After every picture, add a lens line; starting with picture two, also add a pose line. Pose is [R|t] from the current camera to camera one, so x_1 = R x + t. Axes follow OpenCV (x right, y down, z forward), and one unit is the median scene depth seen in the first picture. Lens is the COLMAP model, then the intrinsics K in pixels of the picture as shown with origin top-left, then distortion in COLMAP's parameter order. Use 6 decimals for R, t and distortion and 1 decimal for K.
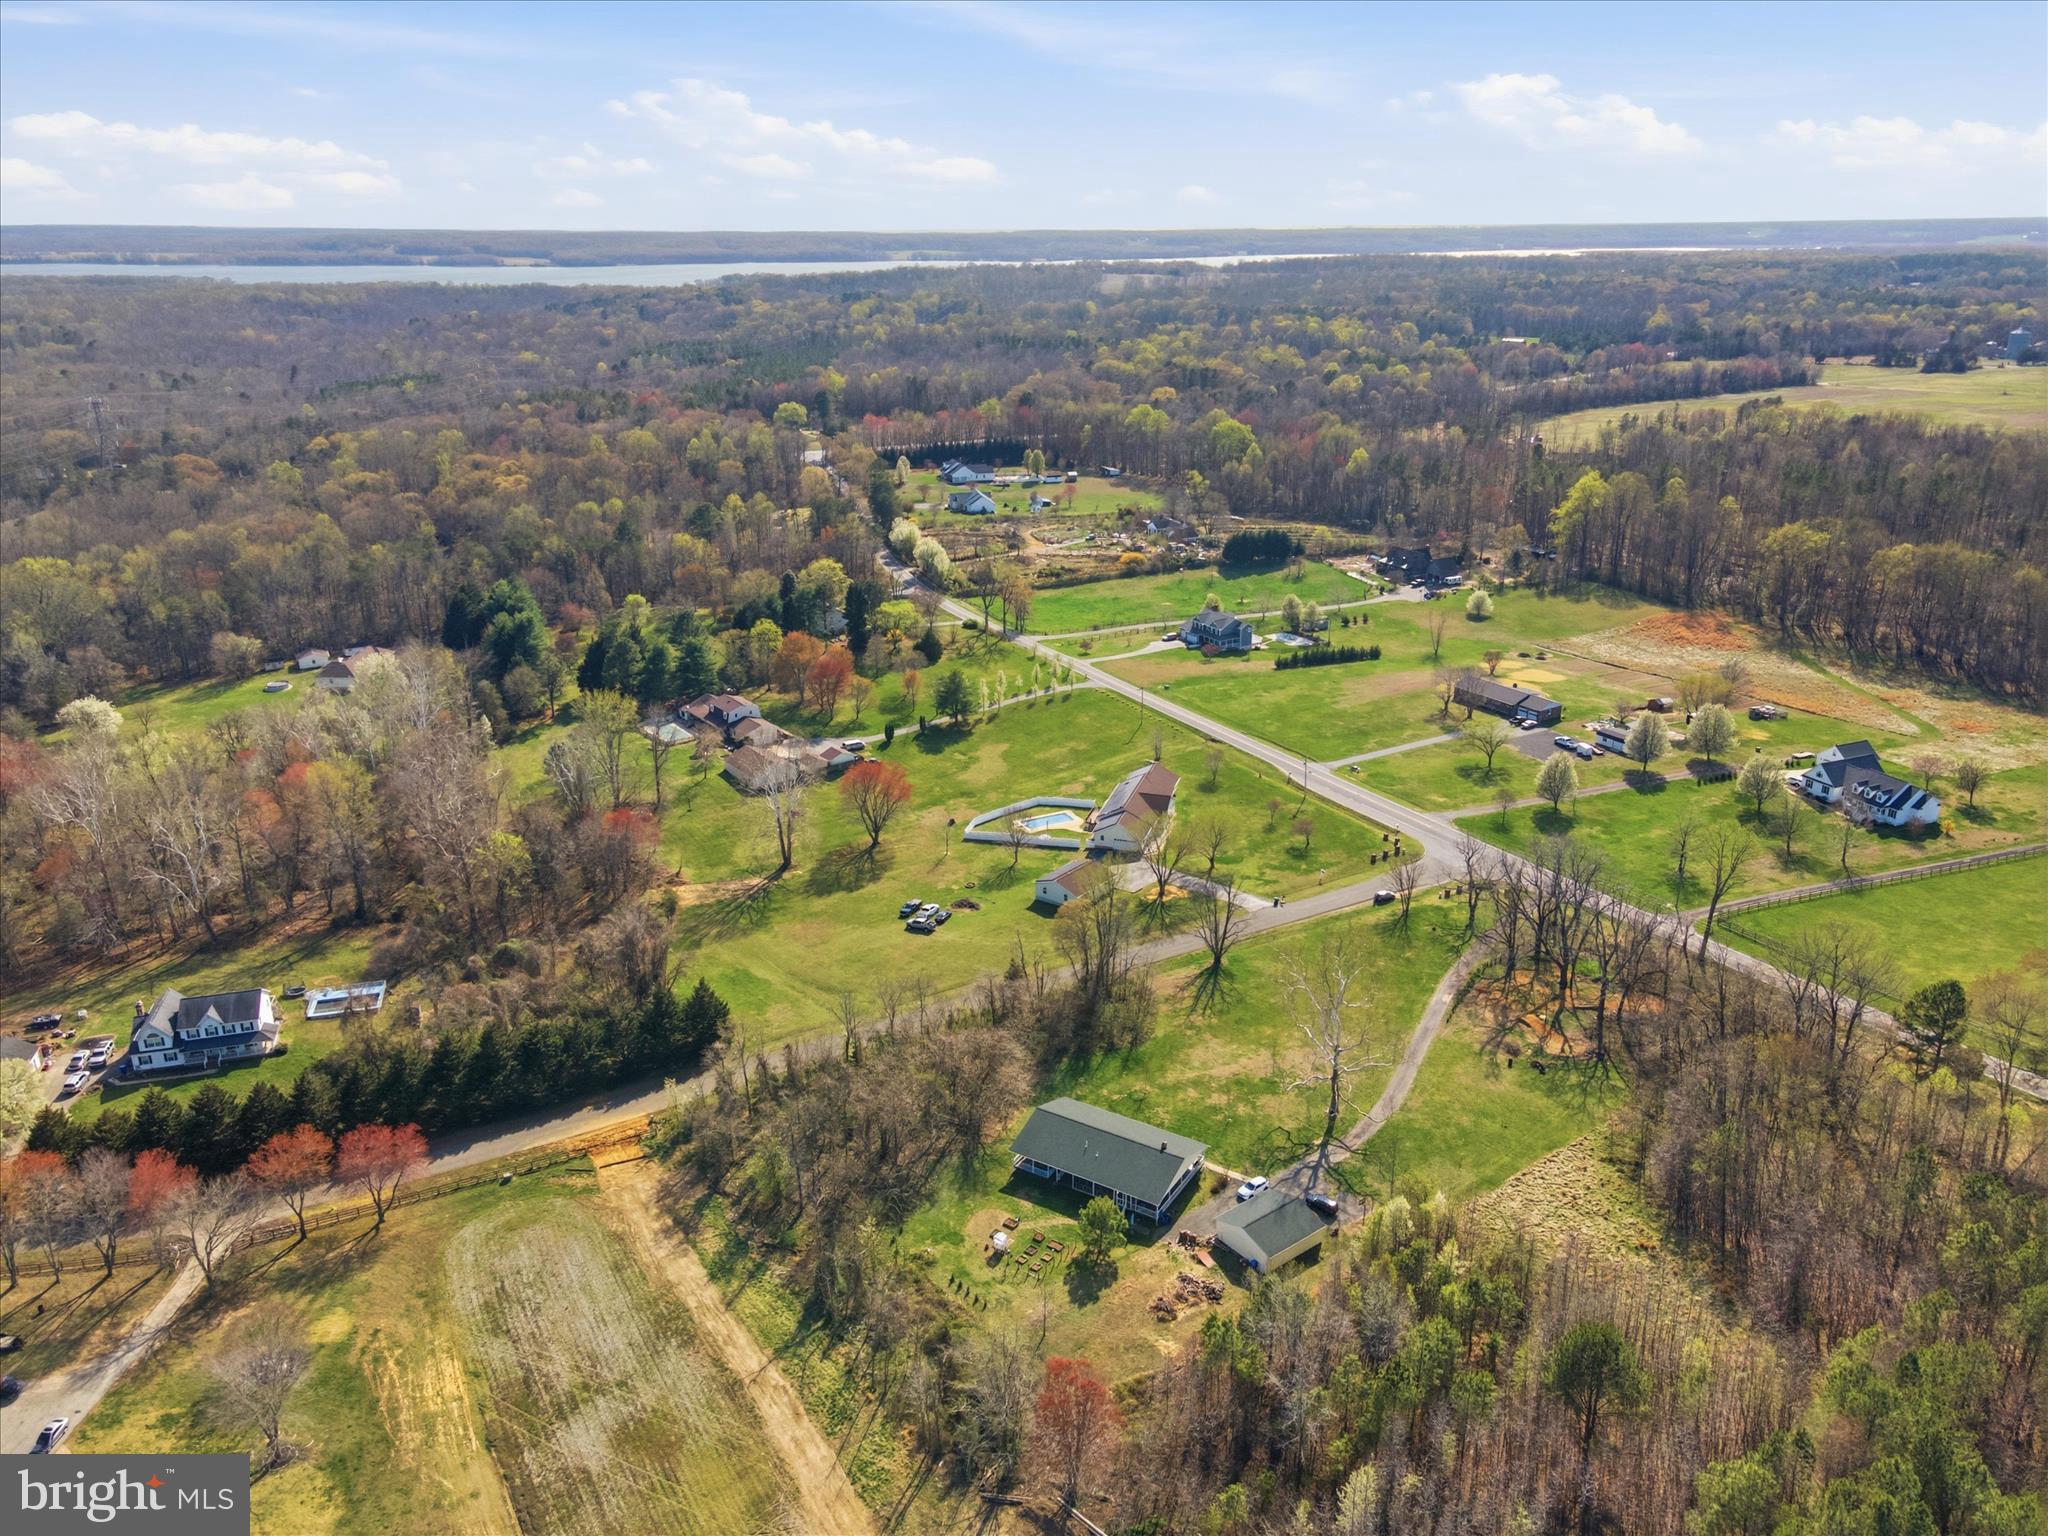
lens RADIAL K [[1489.1, 0, 1011.3], [0, 1489.1, 762.2], [0, 0, 1]] dist [0.023780, 0.008795]
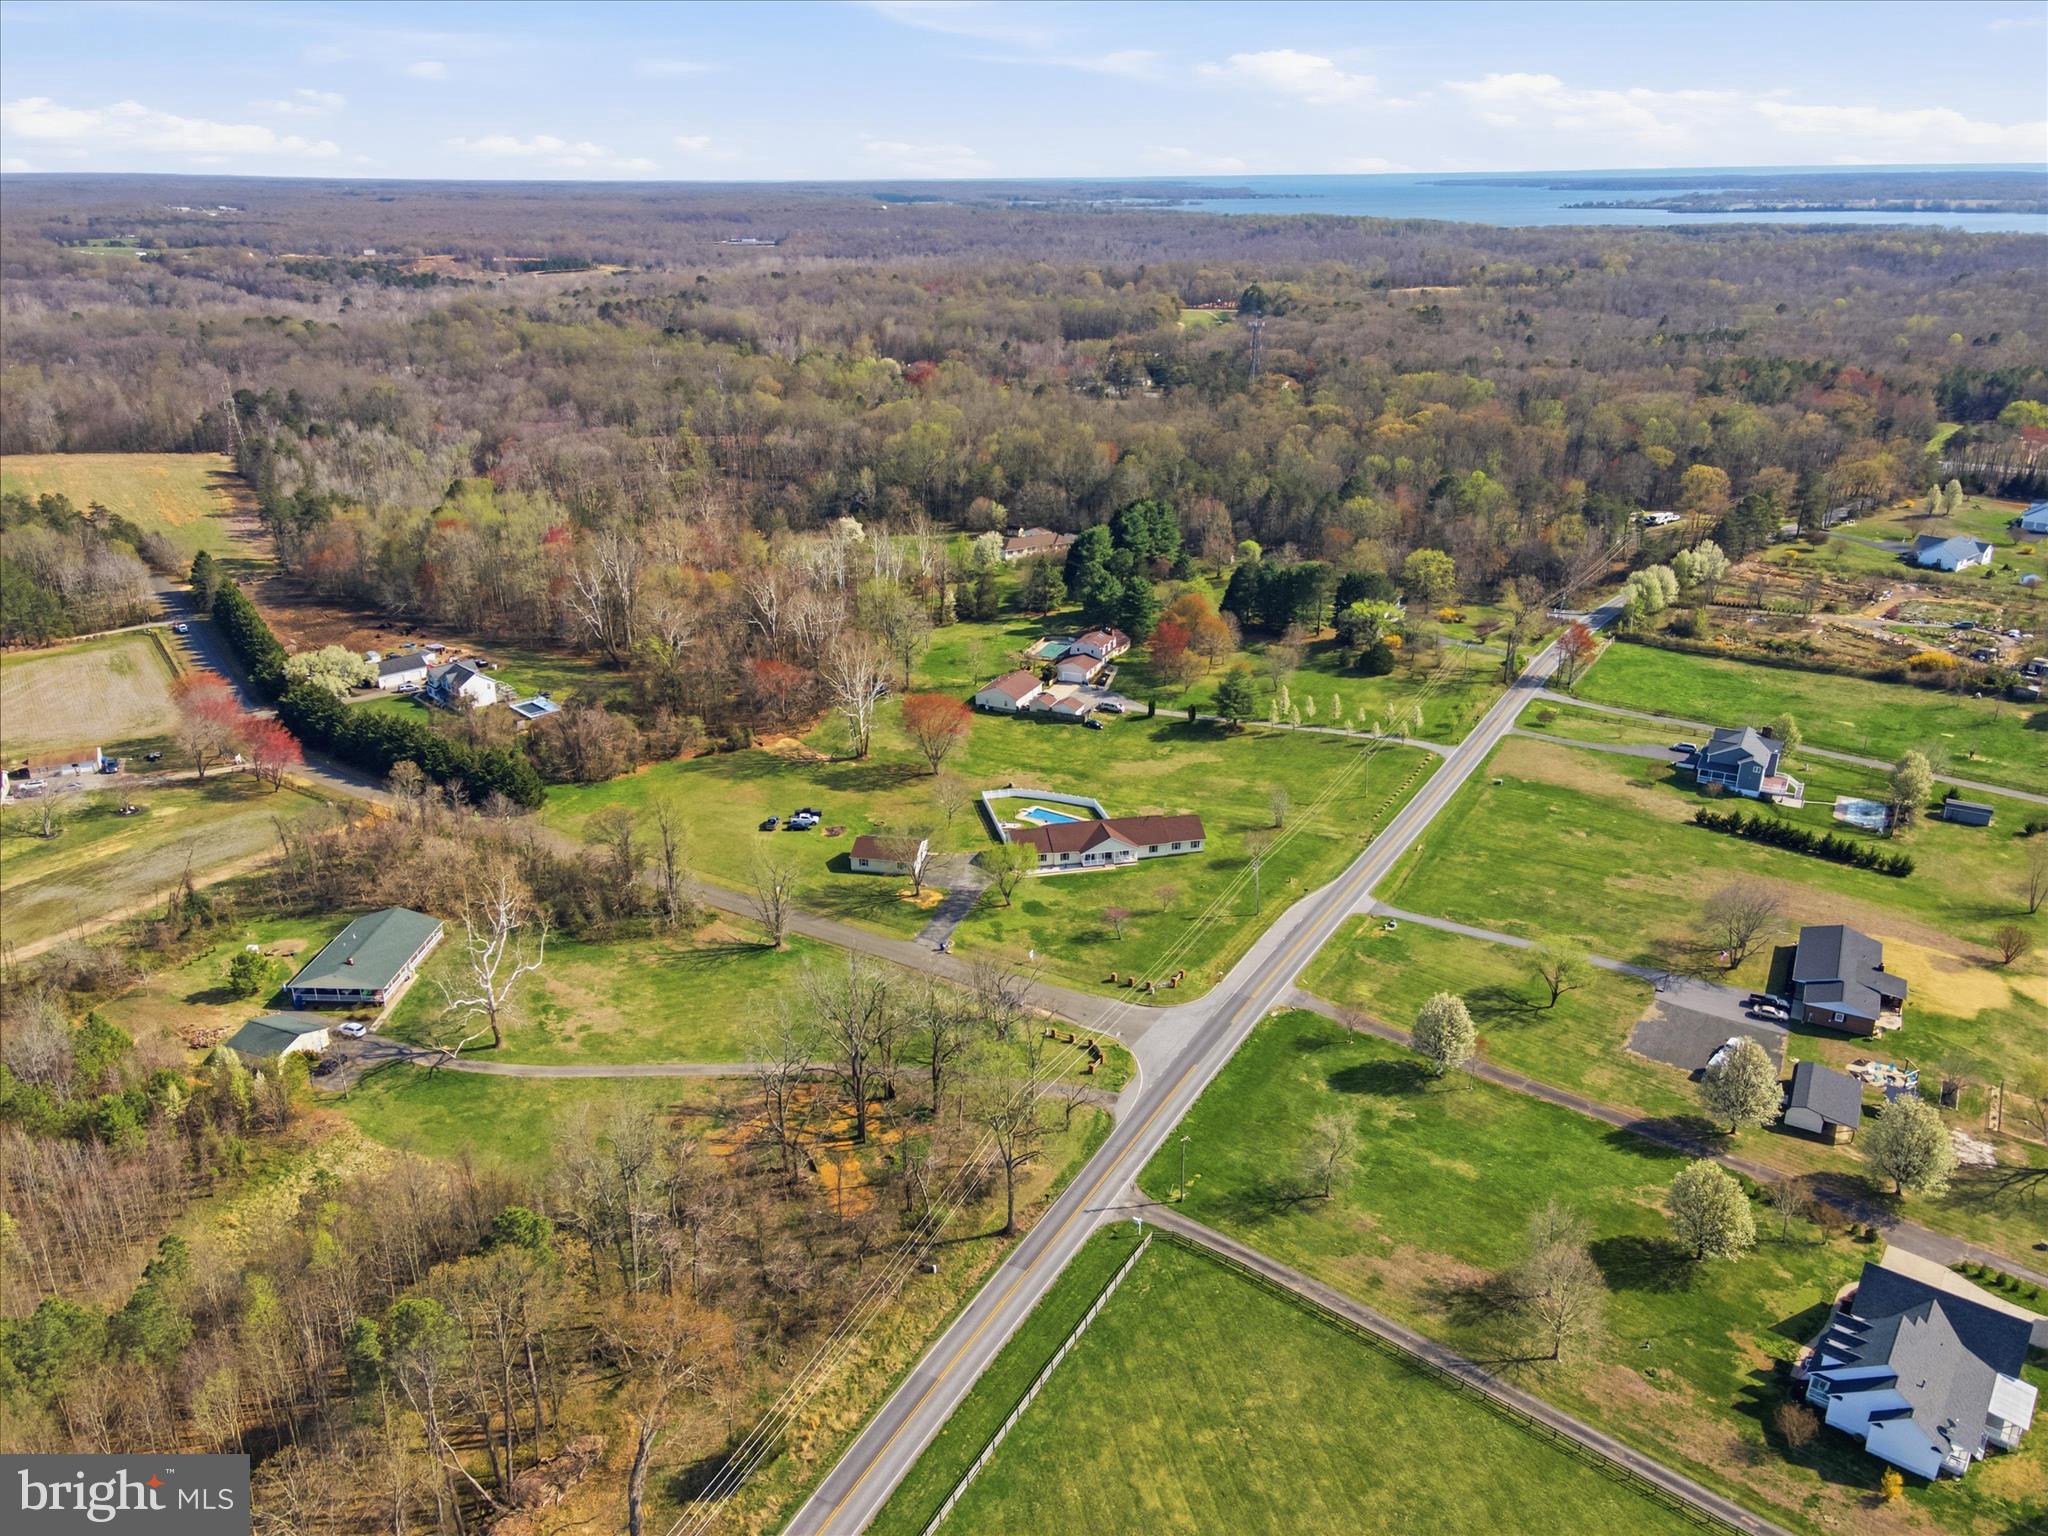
lens RADIAL K [[1489.1, 0, 1011.3], [0, 1489.1, 762.2], [0, 0, 1]] dist [0.023780, 0.008795]
pose [[0.474363, 0.325114, -0.818096, 0.654393], [-0.299798, 0.933418, 0.197109, -0.145429], [0.827708, 0.151763, 0.540247, 0.395486]]
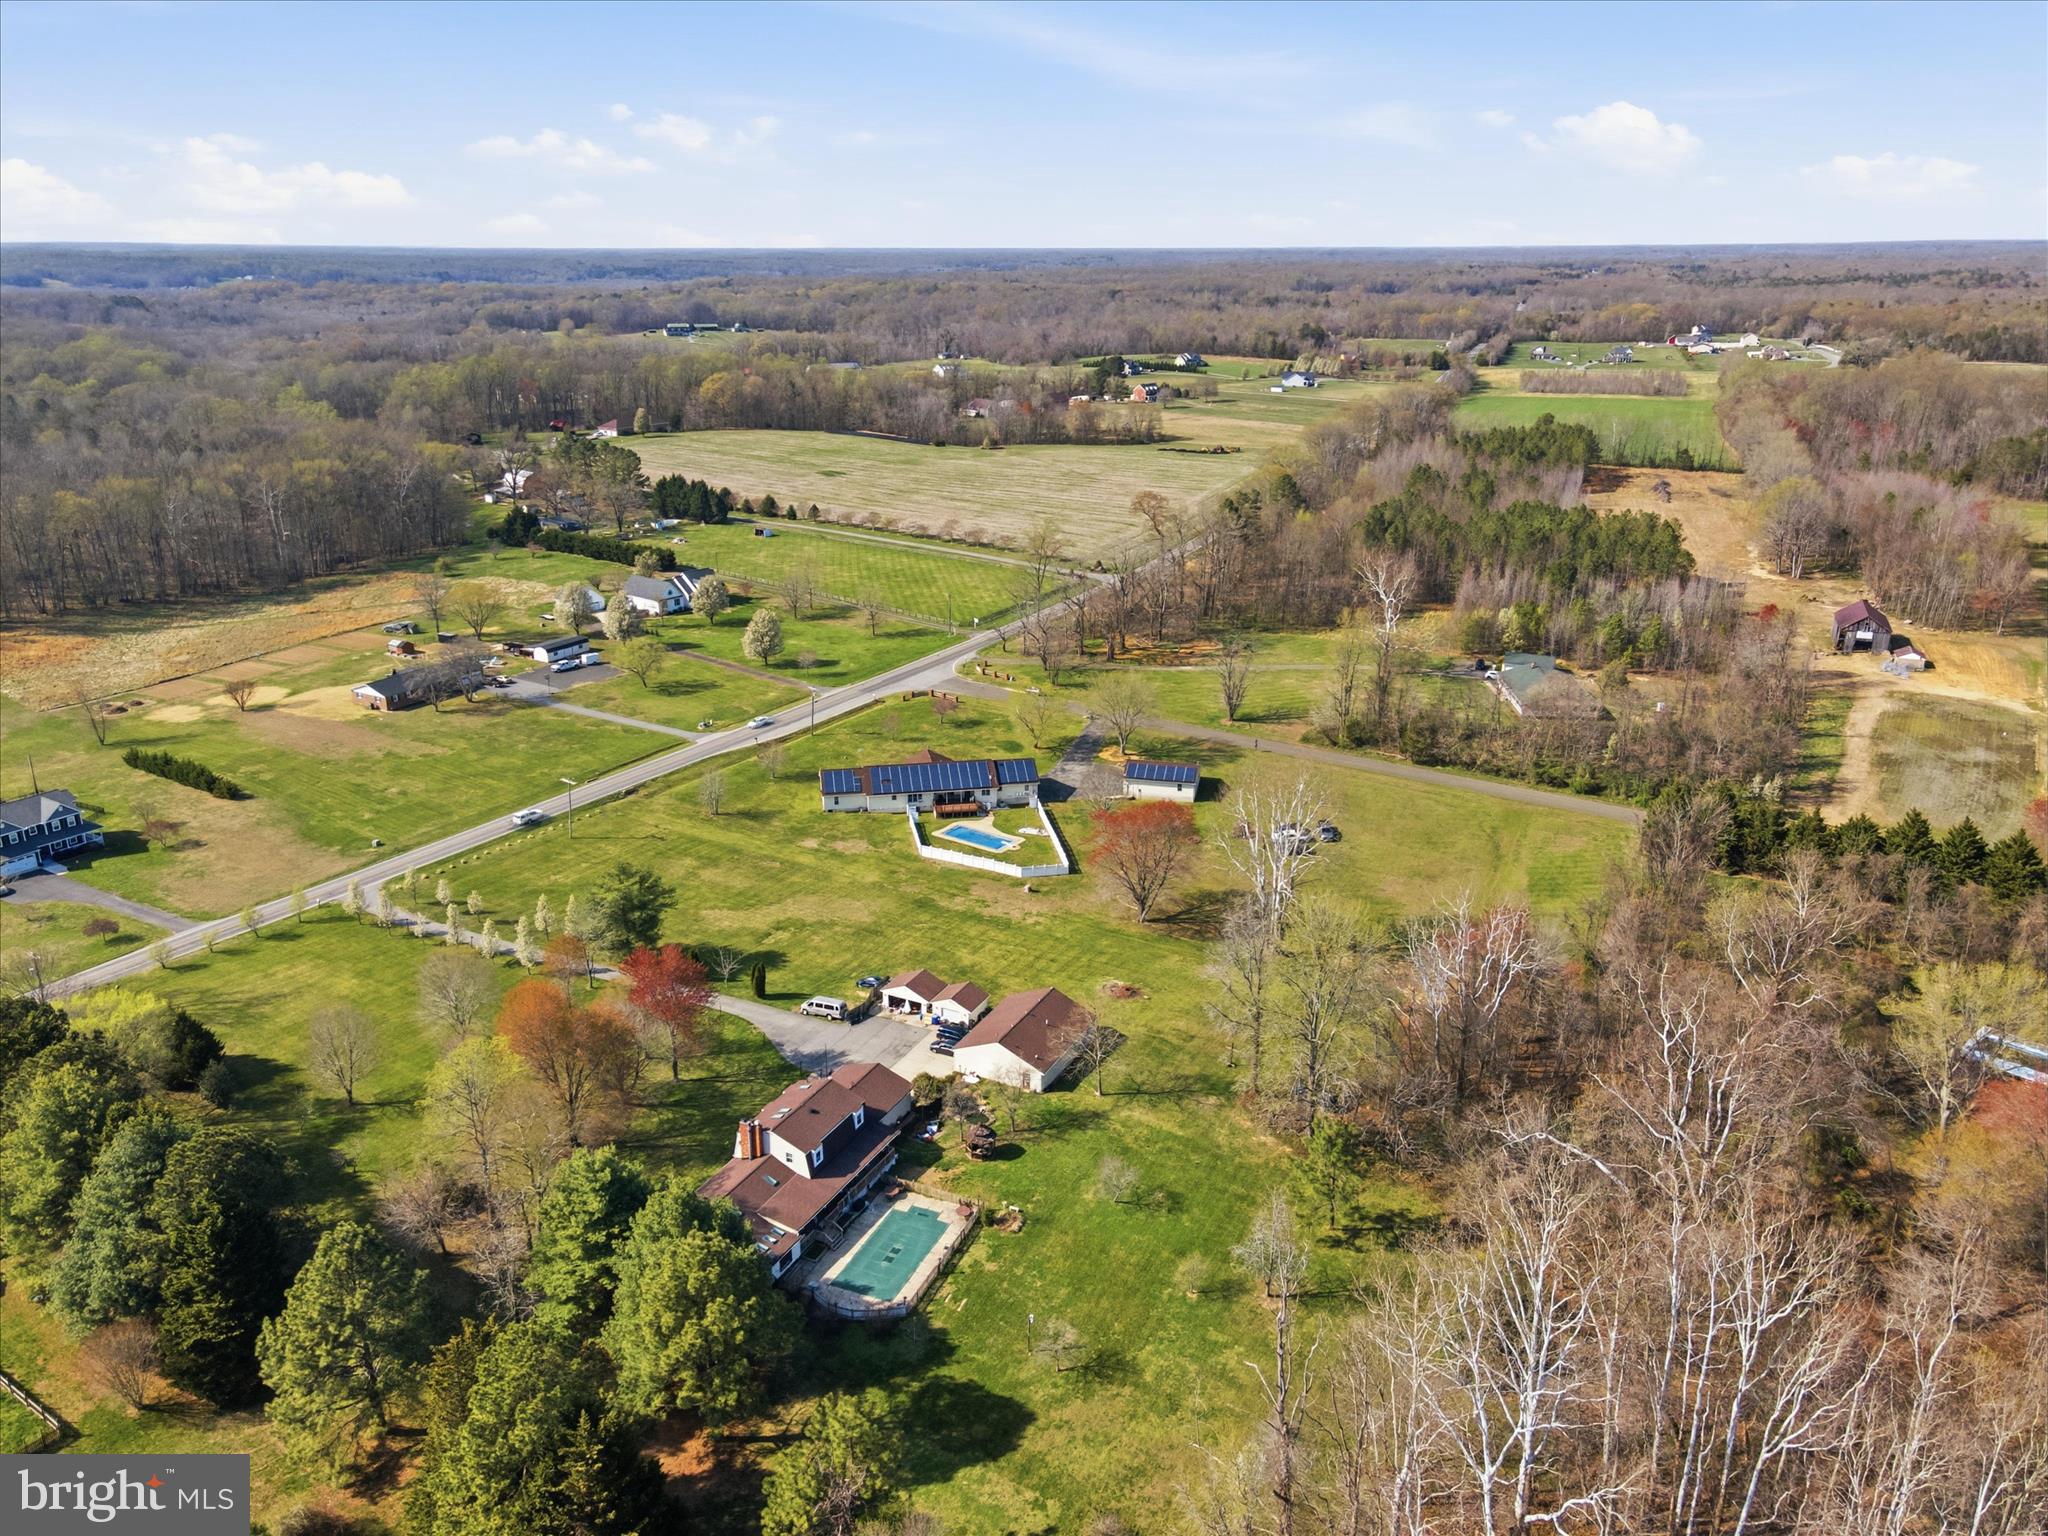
lens RADIAL K [[1489.1, 0, 1011.3], [0, 1489.1, 762.2], [0, 0, 1]] dist [0.023780, 0.008795]
pose [[-0.455852, -0.299273, 0.838233, -0.512838], [0.298699, 0.835720, 0.460815, -0.287604], [-0.838438, 0.460443, -0.291572, 1.010207]]
